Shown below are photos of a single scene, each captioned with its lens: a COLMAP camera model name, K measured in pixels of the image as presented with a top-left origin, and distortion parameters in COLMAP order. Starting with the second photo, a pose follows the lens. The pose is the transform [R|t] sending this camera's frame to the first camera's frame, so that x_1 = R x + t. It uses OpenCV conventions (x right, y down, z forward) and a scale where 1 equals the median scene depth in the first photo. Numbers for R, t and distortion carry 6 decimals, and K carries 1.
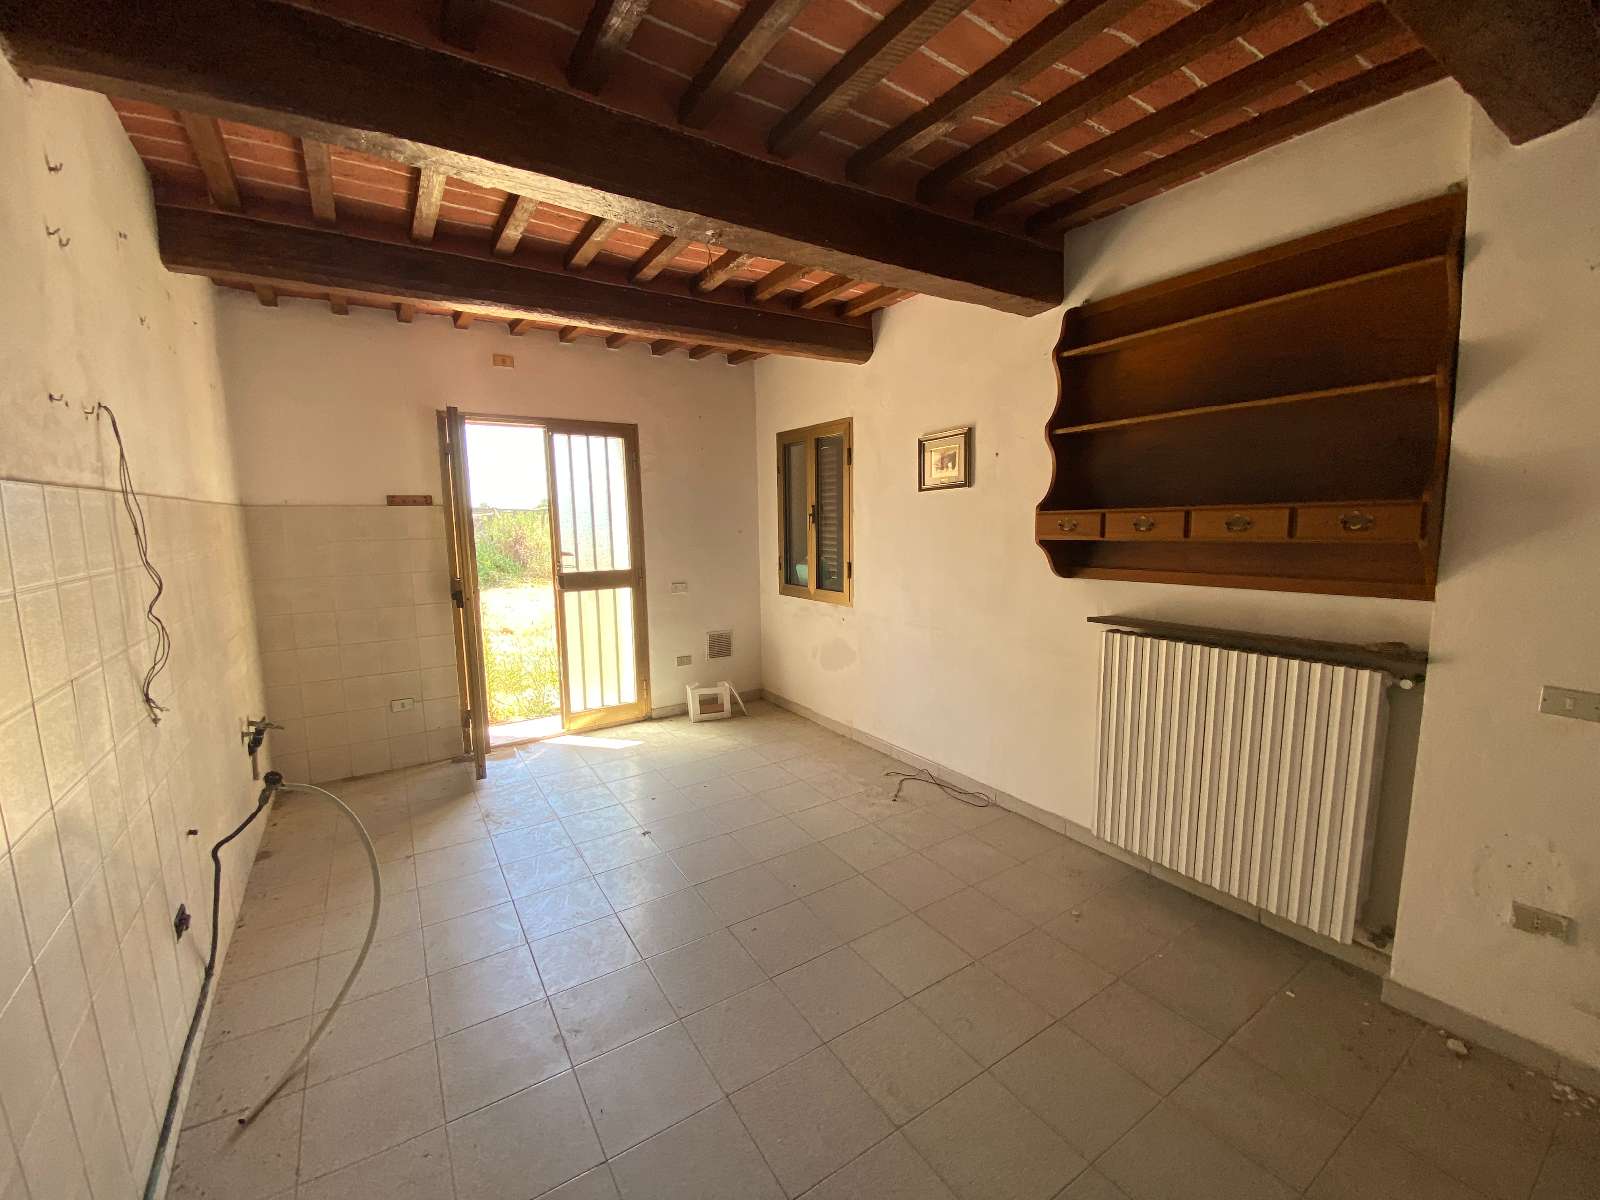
lens RADIAL K [[653.7, 0, 801.3], [0, 653.7, 604.7], [0, 0, 1]] dist [0.026807, -0.025508]
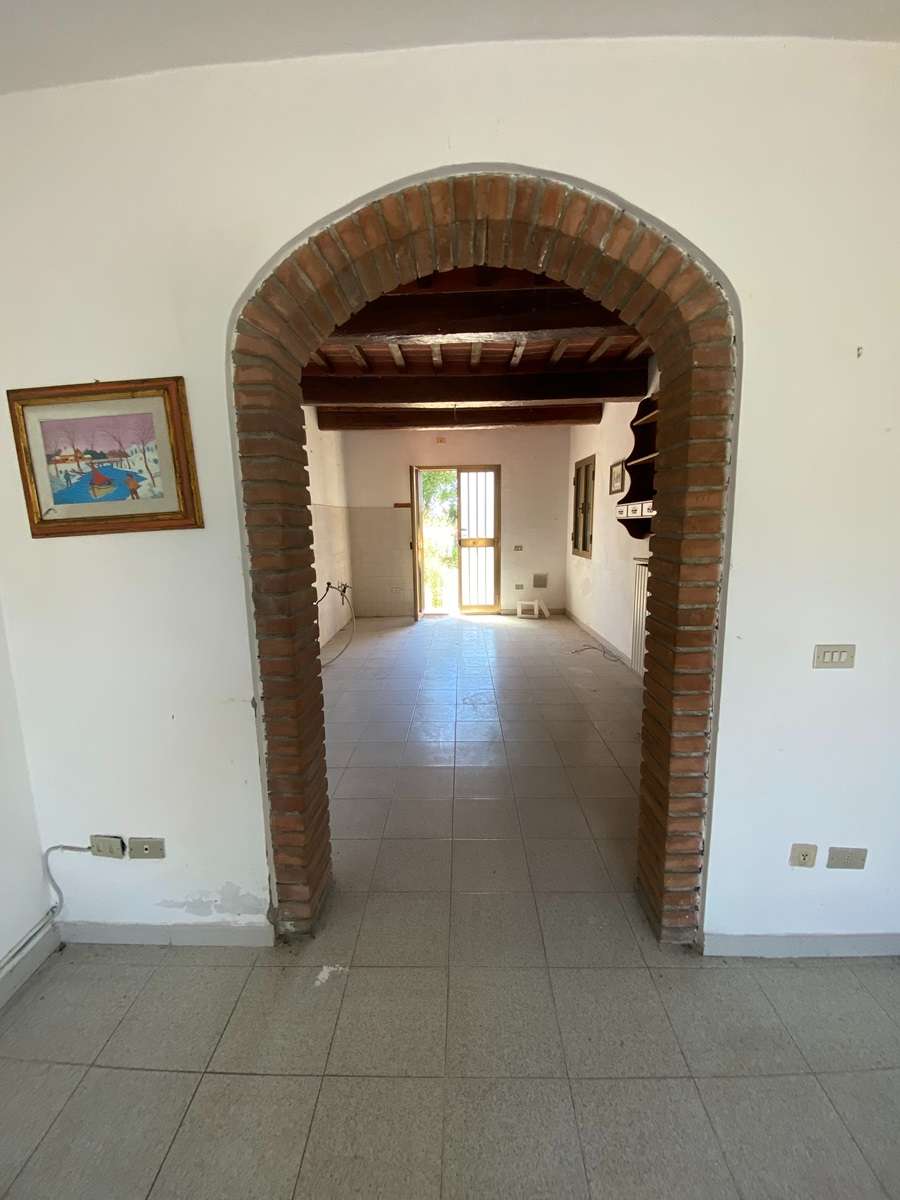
lens RADIAL K [[490.3, 0, 450.0], [0, 490.3, 600.0], [0, 0, 1]] dist [0.026807, -0.025508]
pose [[0.834709, 0.088792, -0.543486, 0.730768], [-0.069464, 0.996009, 0.056038, 0.095028], [0.546293, -0.009023, 0.837546, -0.523750]]
